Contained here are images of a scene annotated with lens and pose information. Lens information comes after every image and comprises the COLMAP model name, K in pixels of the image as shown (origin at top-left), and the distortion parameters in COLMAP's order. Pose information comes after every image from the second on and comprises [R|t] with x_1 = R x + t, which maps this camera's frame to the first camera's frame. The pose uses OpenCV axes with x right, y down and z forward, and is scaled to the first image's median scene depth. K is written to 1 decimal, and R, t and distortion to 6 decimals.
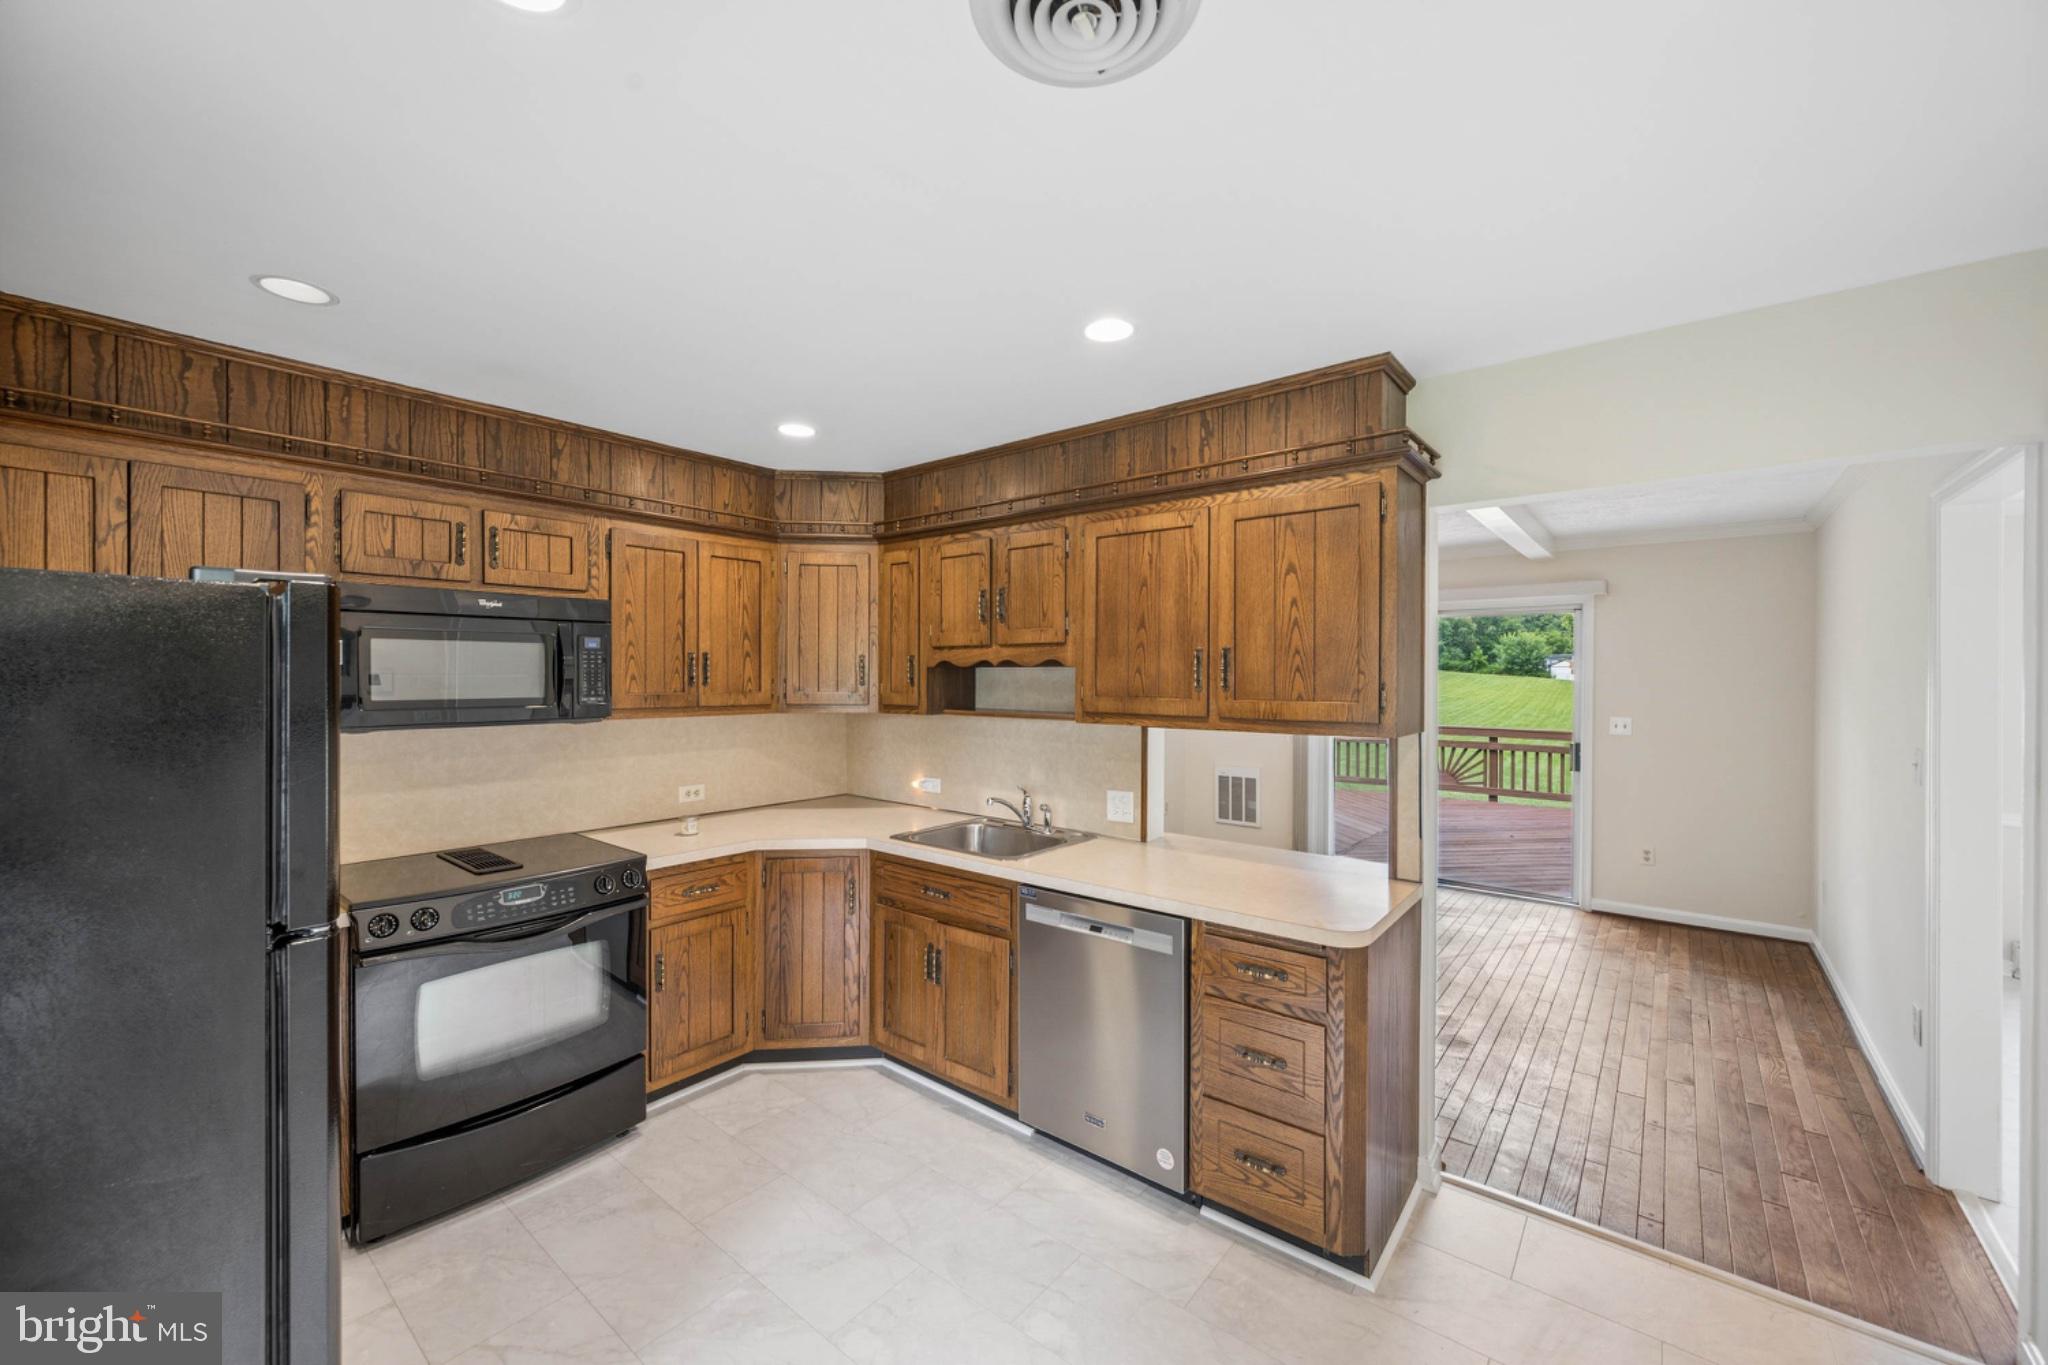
lens RADIAL K [[803.3, 0, 1009.0], [0, 803.3, 683.2], [0, 0, 1]] dist [-0.002416, 0.000396]
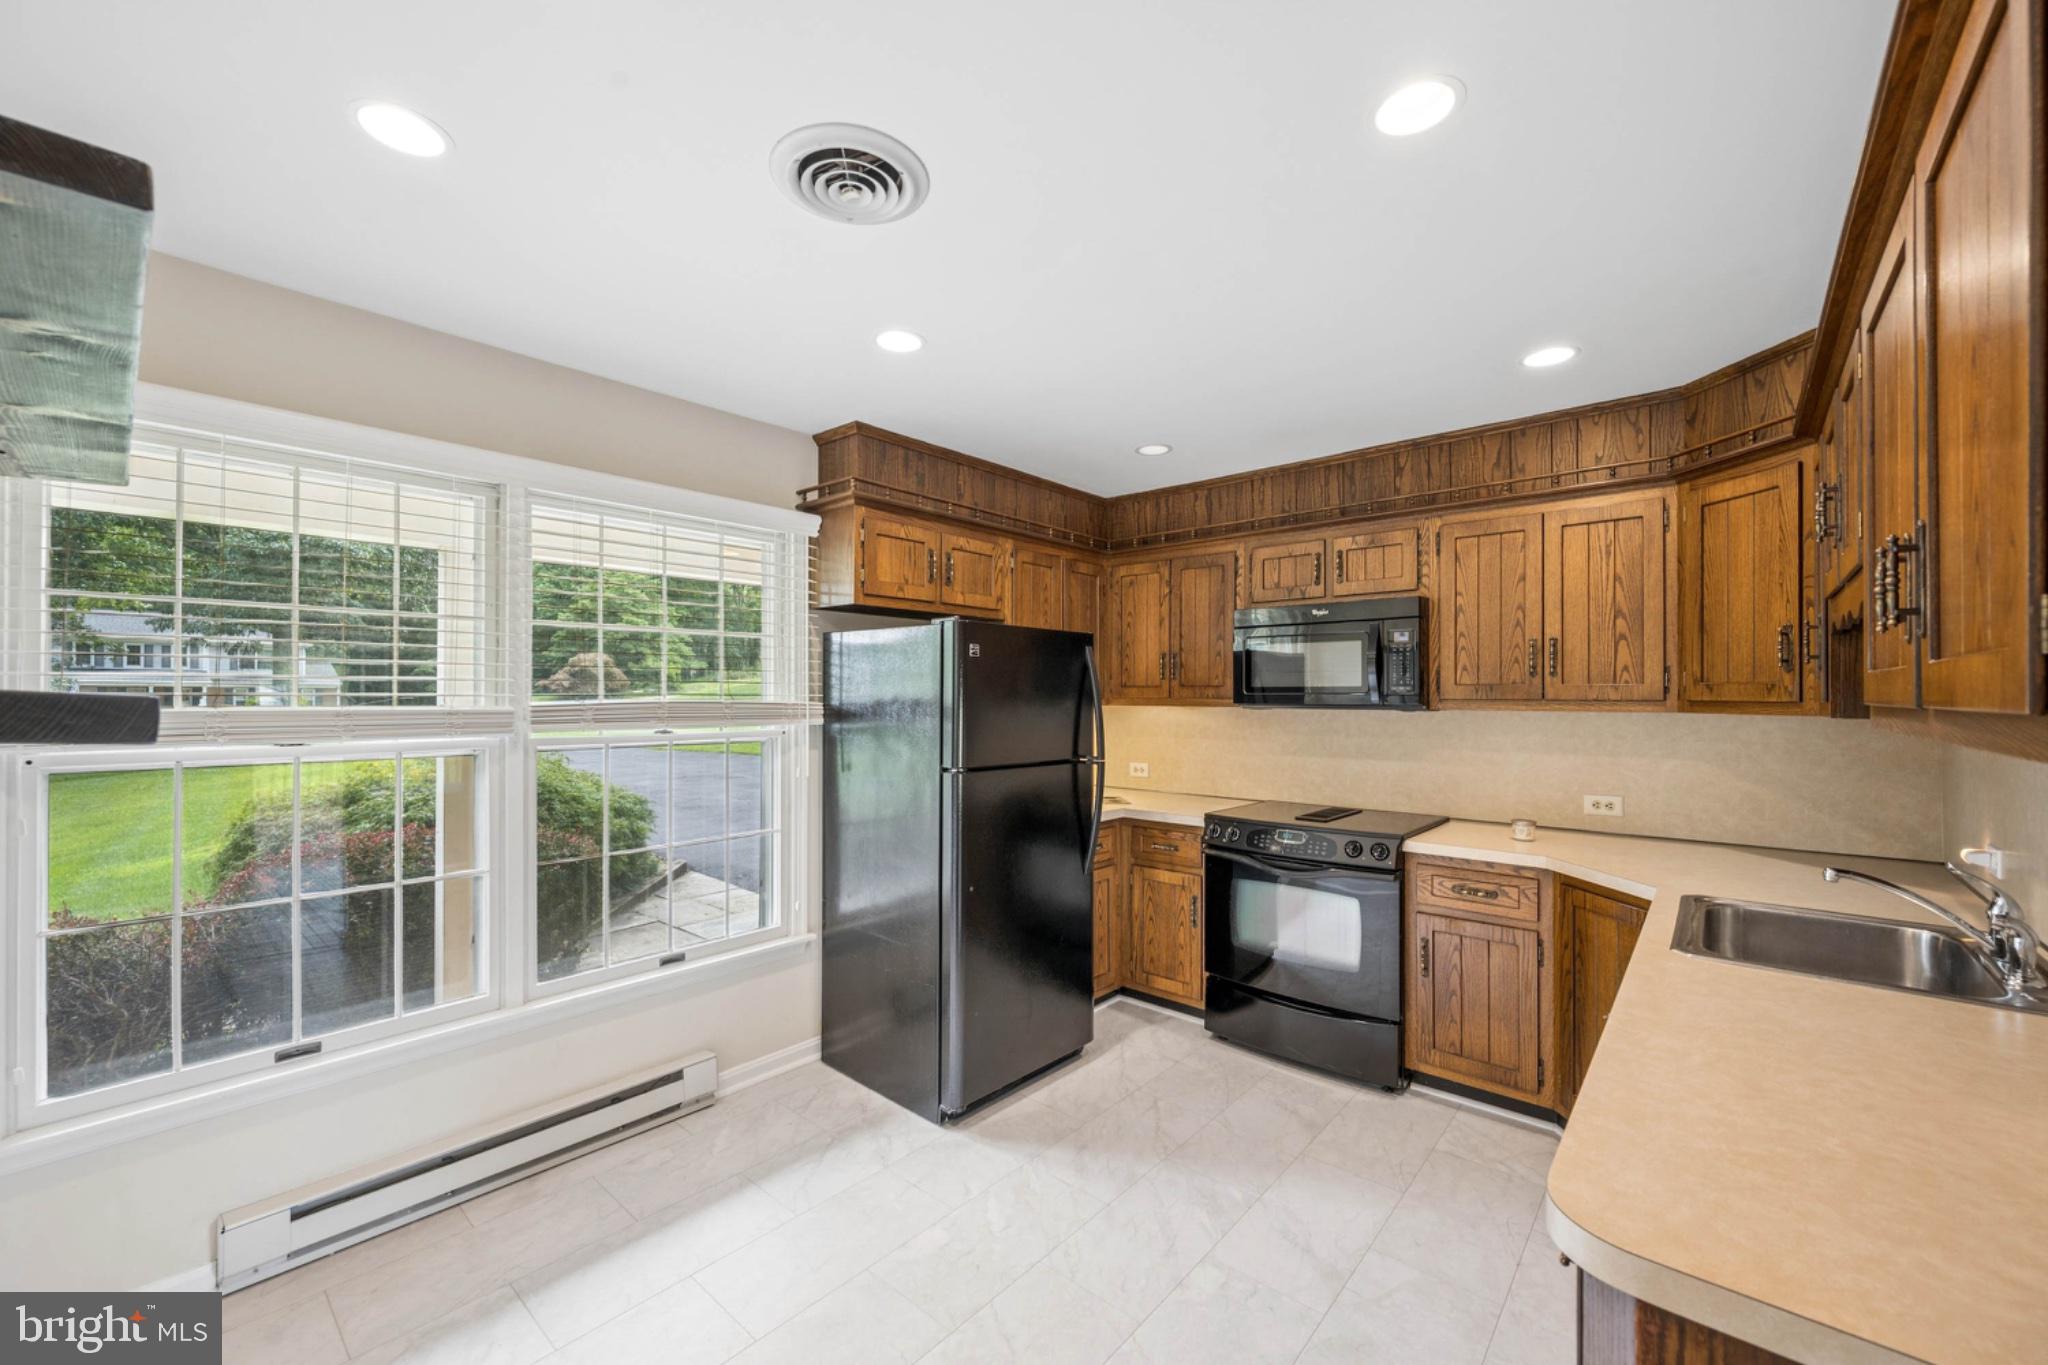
lens RADIAL K [[803.3, 0, 1023.5], [0, 803.3, 693.1], [0, 0, 1]] dist [-0.002416, 0.000396]
pose [[-0.030745, -0.004895, -0.999515, 0.575706], [-0.011538, 0.999923, -0.004542, 0.036359], [0.999461, 0.011392, -0.030799, 0.506343]]
